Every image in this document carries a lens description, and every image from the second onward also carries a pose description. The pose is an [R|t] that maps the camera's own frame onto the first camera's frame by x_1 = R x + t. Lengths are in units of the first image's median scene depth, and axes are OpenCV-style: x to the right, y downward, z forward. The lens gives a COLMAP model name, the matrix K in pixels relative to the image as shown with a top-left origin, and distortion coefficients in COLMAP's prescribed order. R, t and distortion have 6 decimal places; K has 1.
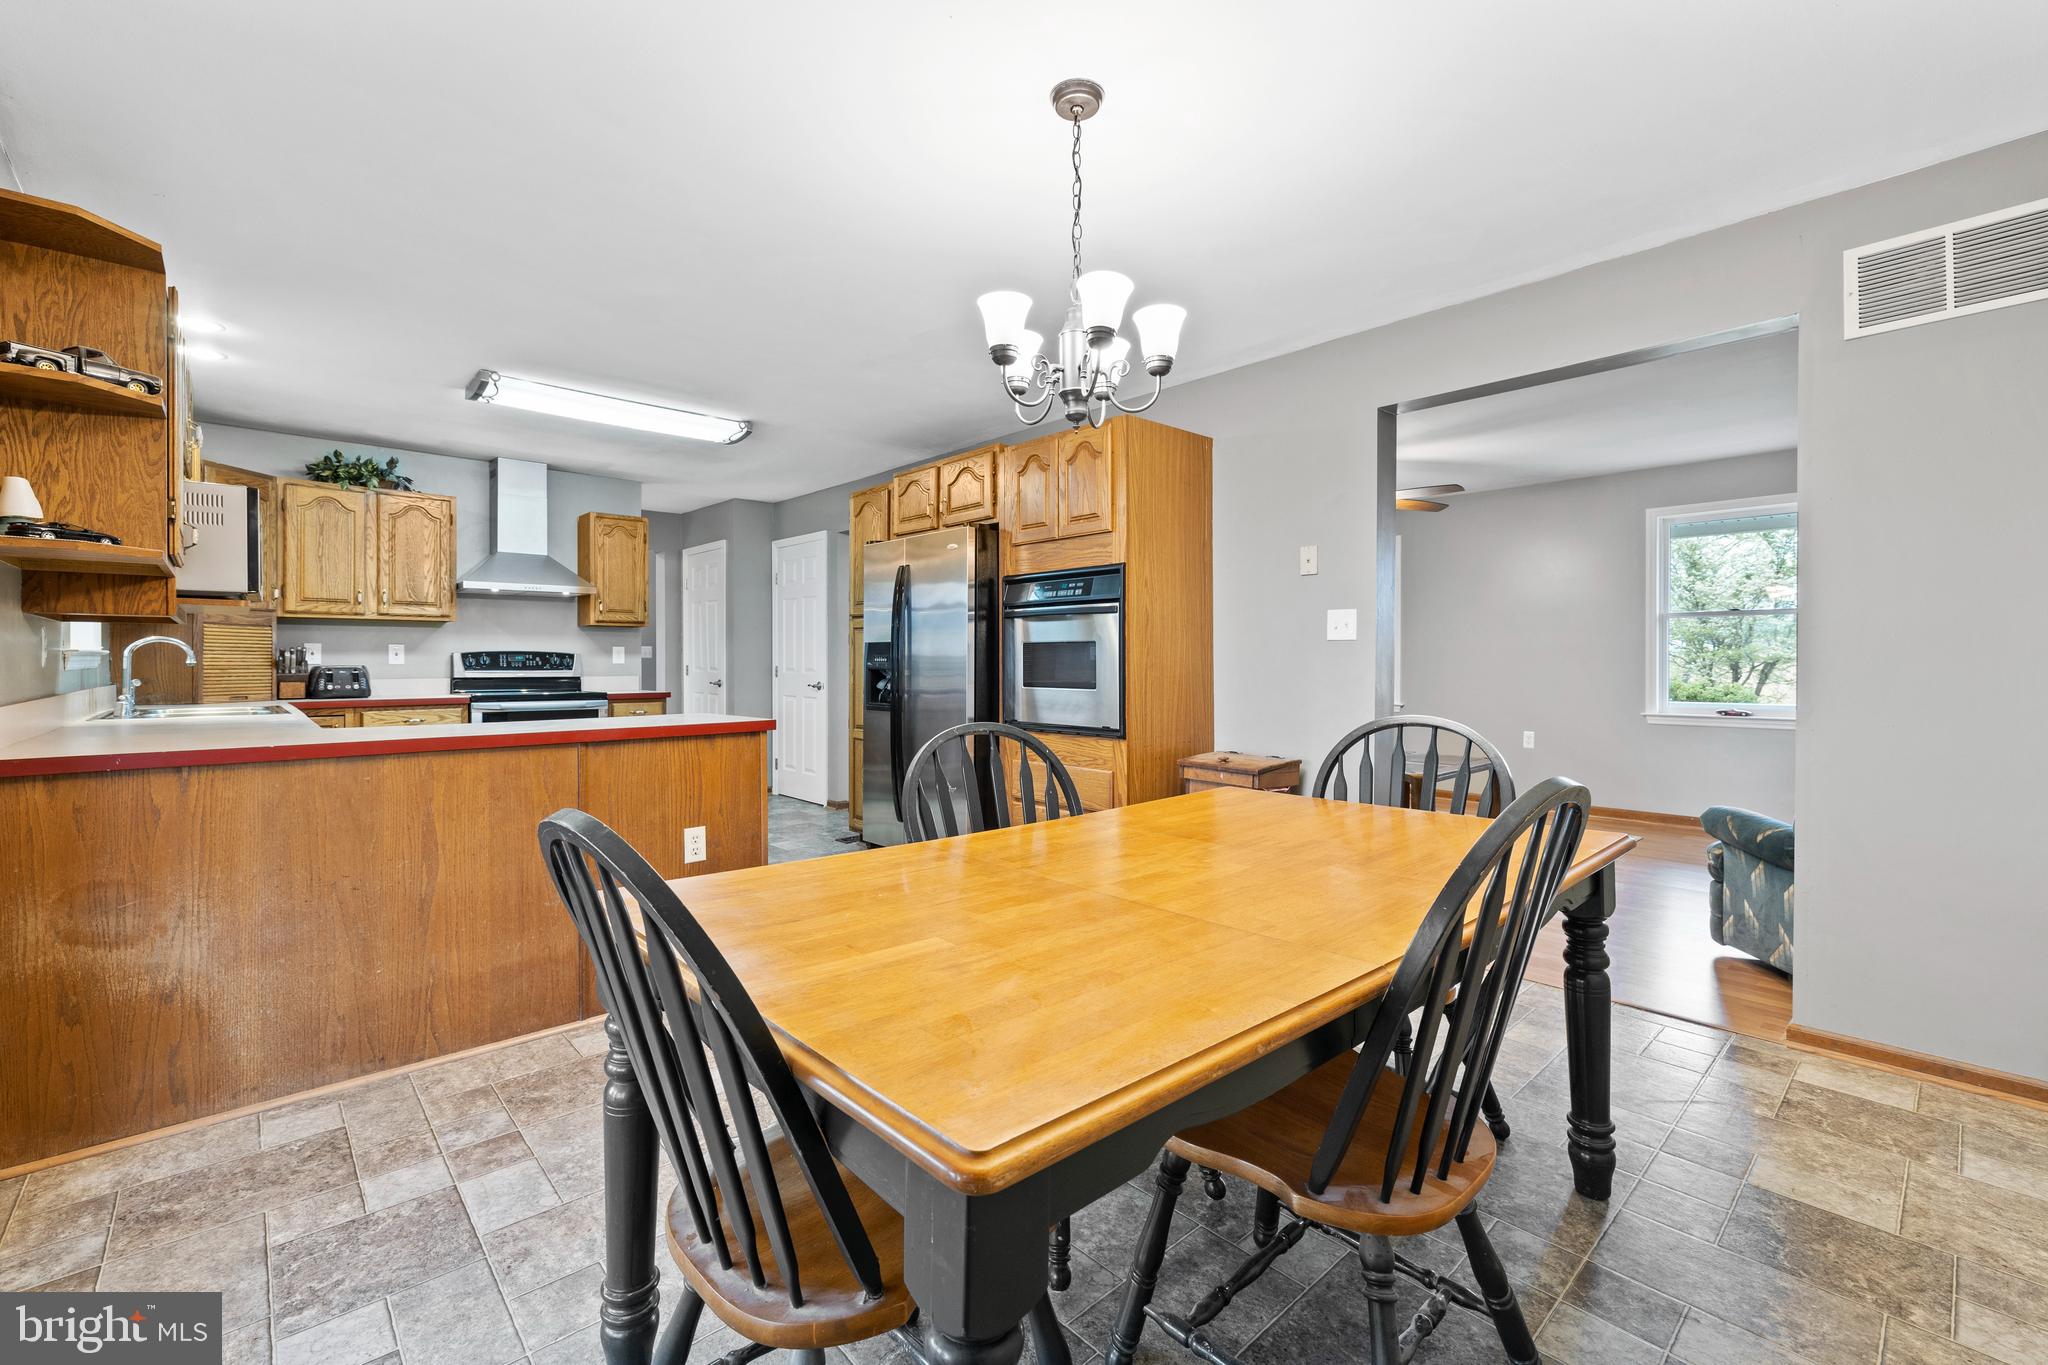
lens RADIAL K [[863.5, 0, 1006.2], [0, 863.5, 665.7], [0, 0, 1]] dist [-0.000523, 0.001203]
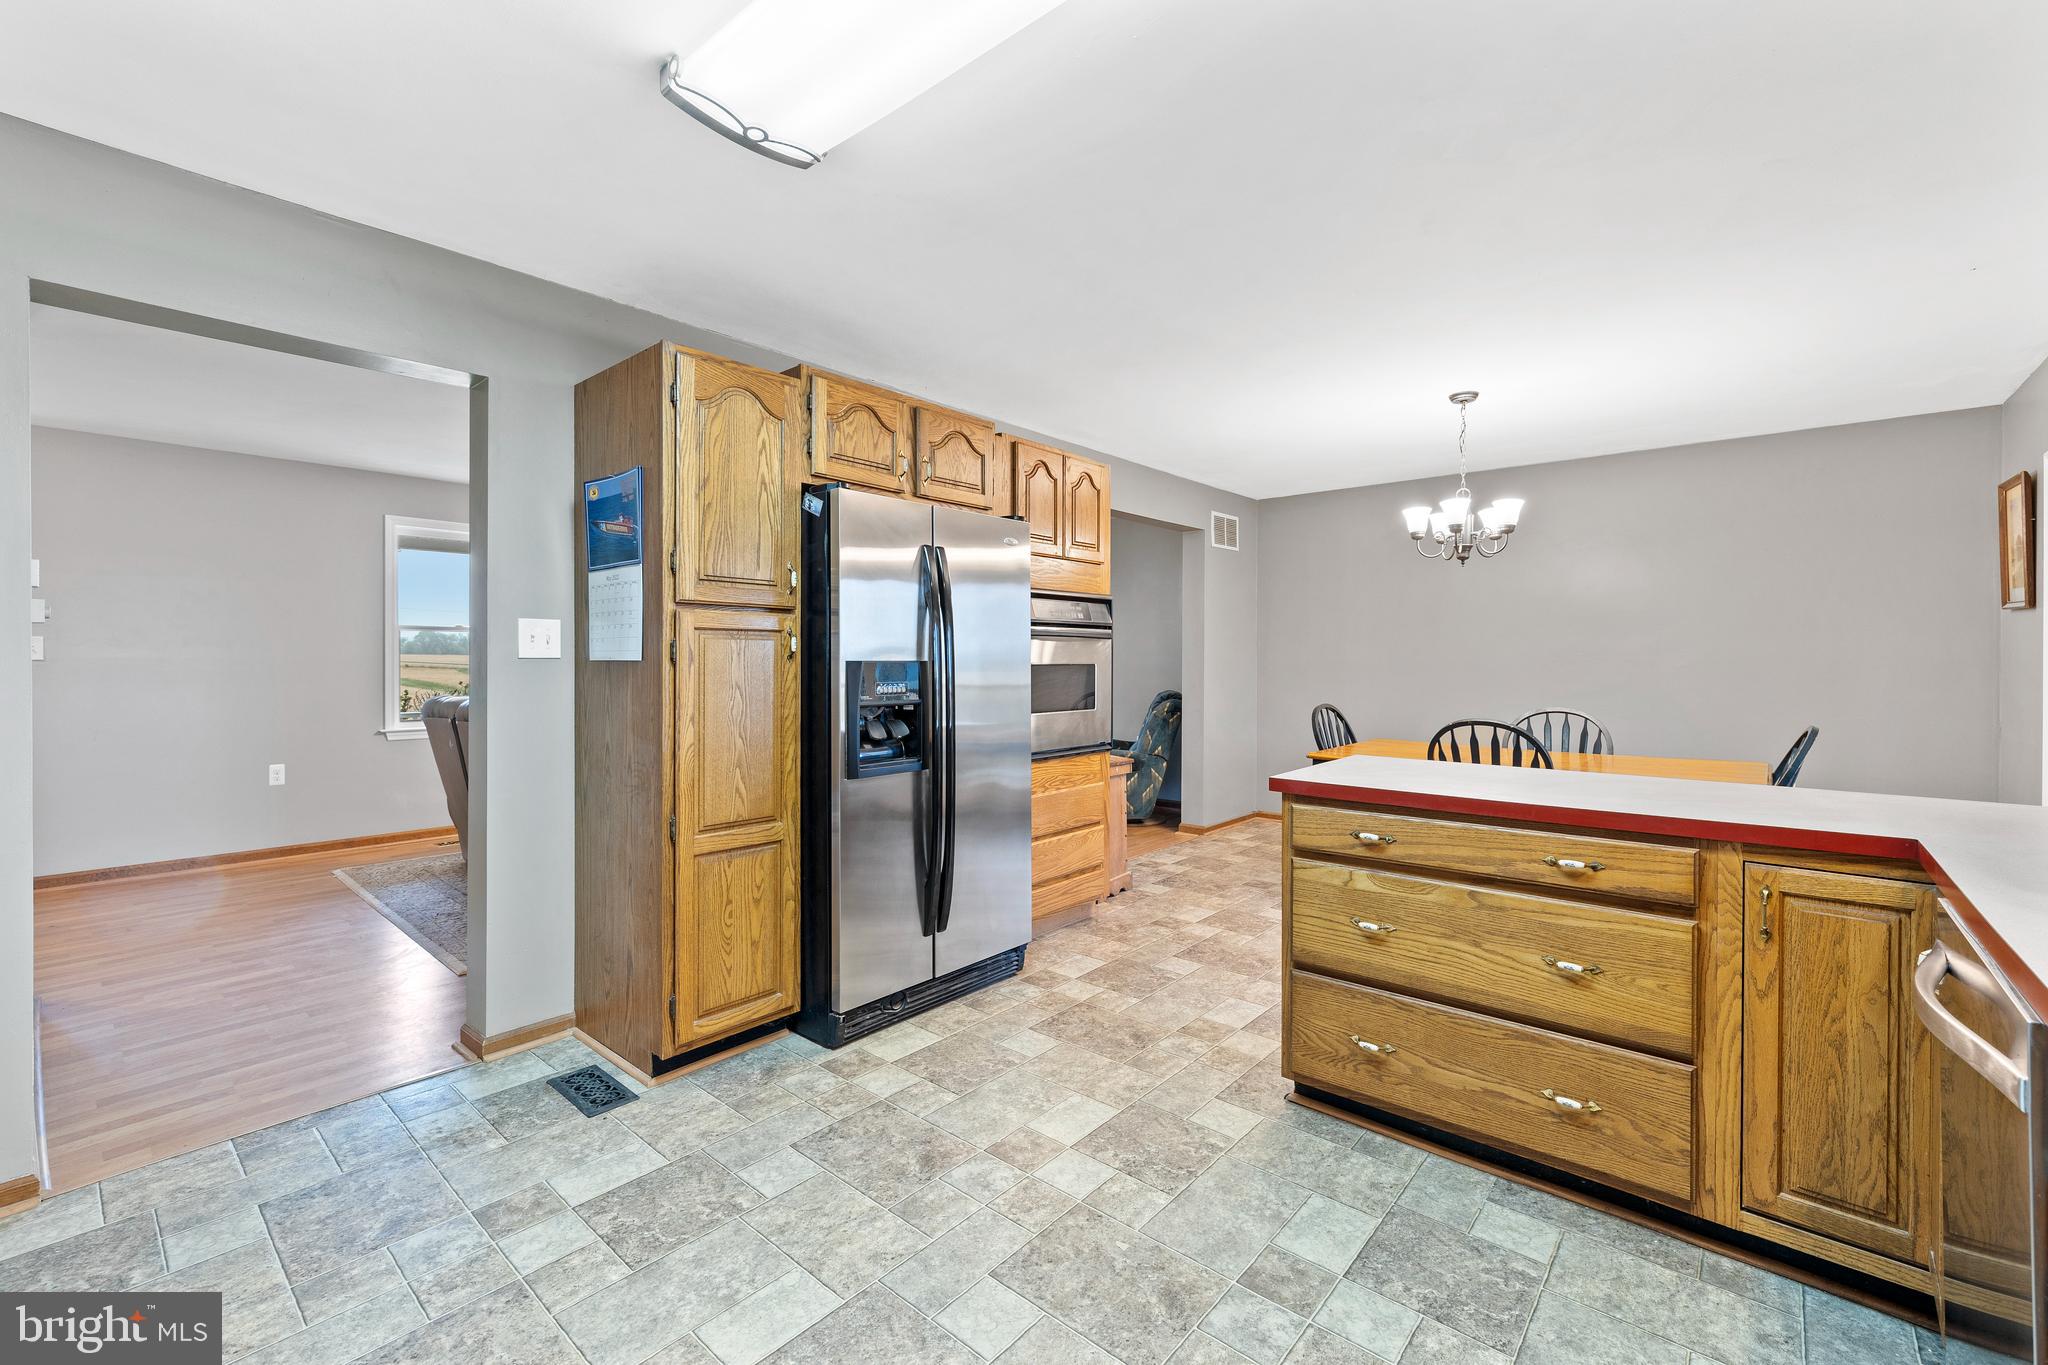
lens RADIAL K [[863.5, 0, 990.3], [0, 863.5, 661.3], [0, 0, 1]] dist [-0.000523, 0.001203]
pose [[-0.112284, -0.002738, 0.993672, -0.673101], [0.007858, 0.999962, 0.003643, -0.025382], [-0.993645, 0.008217, -0.112258, 0.880879]]
